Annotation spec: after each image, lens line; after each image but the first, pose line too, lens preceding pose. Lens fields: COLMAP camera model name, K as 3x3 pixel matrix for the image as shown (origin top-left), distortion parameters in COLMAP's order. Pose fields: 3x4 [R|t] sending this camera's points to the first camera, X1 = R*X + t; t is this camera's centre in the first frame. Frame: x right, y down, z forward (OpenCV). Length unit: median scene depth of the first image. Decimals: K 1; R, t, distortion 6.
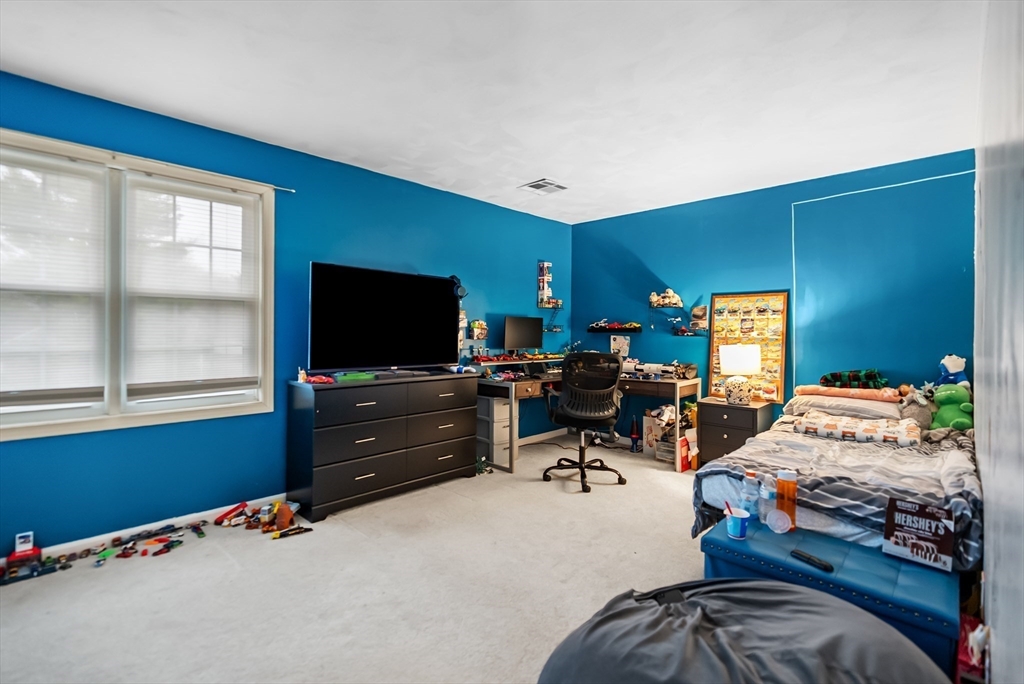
lens RADIAL K [[466.9, 0, 511.4], [0, 466.9, 336.3], [0, 0, 1]] dist [0.000574, 0.000686]
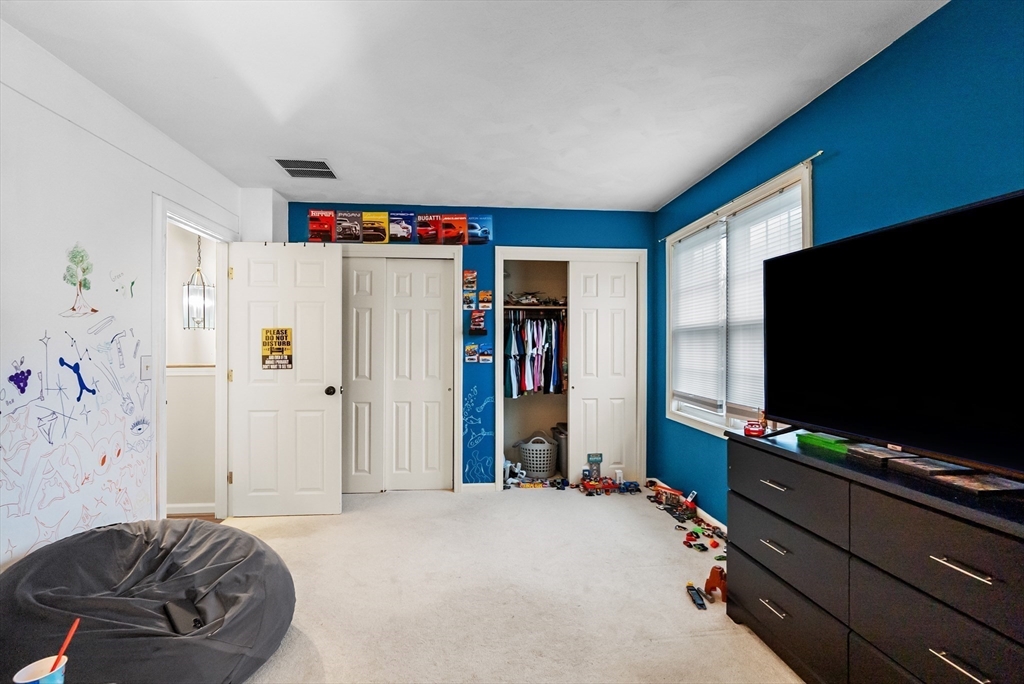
lens RADIAL K [[466.9, 0, 510.8], [0, 466.9, 343.0], [0, 0, 1]] dist [0.000574, 0.000686]
pose [[-0.636334, -0.009307, -0.771357, 0.424295], [-0.011608, 0.999930, -0.002488, -0.033125], [0.771326, 0.007371, -0.636397, 1.349624]]
